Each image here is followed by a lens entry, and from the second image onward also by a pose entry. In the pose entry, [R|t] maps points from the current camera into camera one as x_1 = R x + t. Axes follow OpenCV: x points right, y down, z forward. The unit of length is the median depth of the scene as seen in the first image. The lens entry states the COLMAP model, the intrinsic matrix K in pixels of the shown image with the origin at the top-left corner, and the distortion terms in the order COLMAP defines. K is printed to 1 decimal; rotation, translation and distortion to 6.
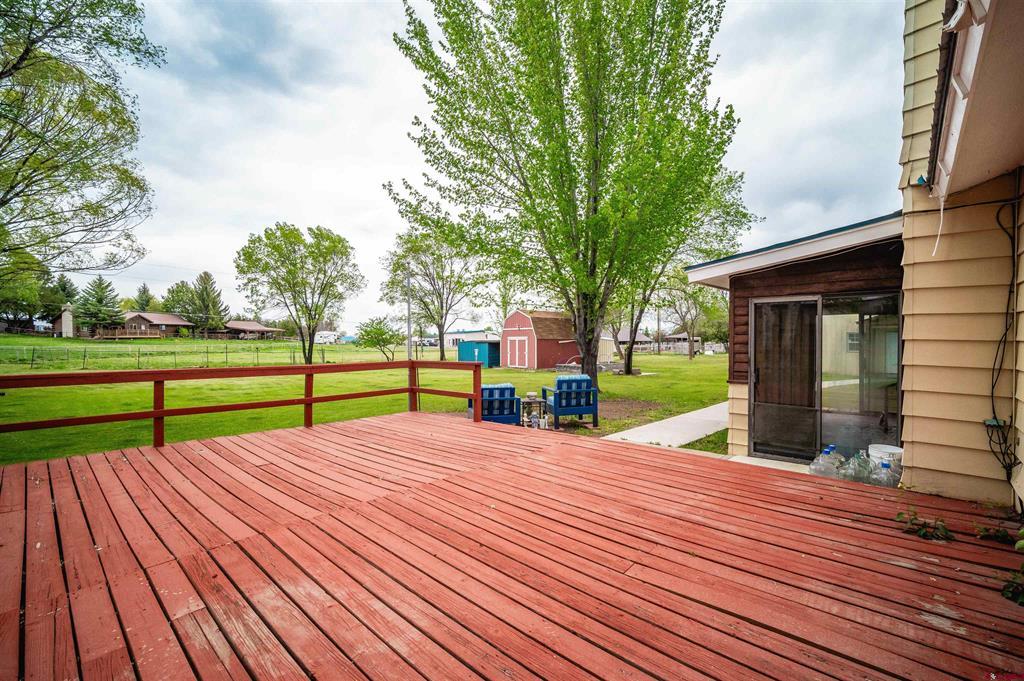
lens RADIAL K [[443.4, 0, 514.5], [0, 443.4, 344.0], [0, 0, 1]] dist [-0.015452, 0.005520]
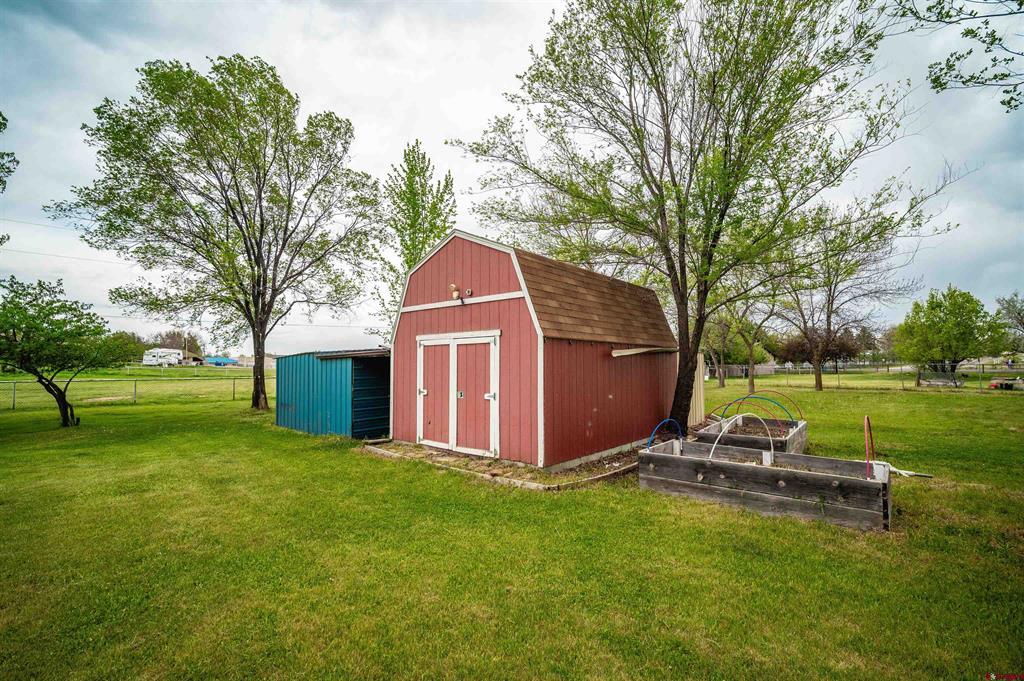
lens RADIAL K [[443.4, 0, 514.5], [0, 443.4, 344.0], [0, 0, 1]] dist [-0.015452, 0.005520]
pose [[0.976784, 0.007252, 0.214103, -0.015307], [0.004120, 0.998606, -0.052621, 0.004352], [-0.214186, 0.052282, 0.975393, 0.719253]]
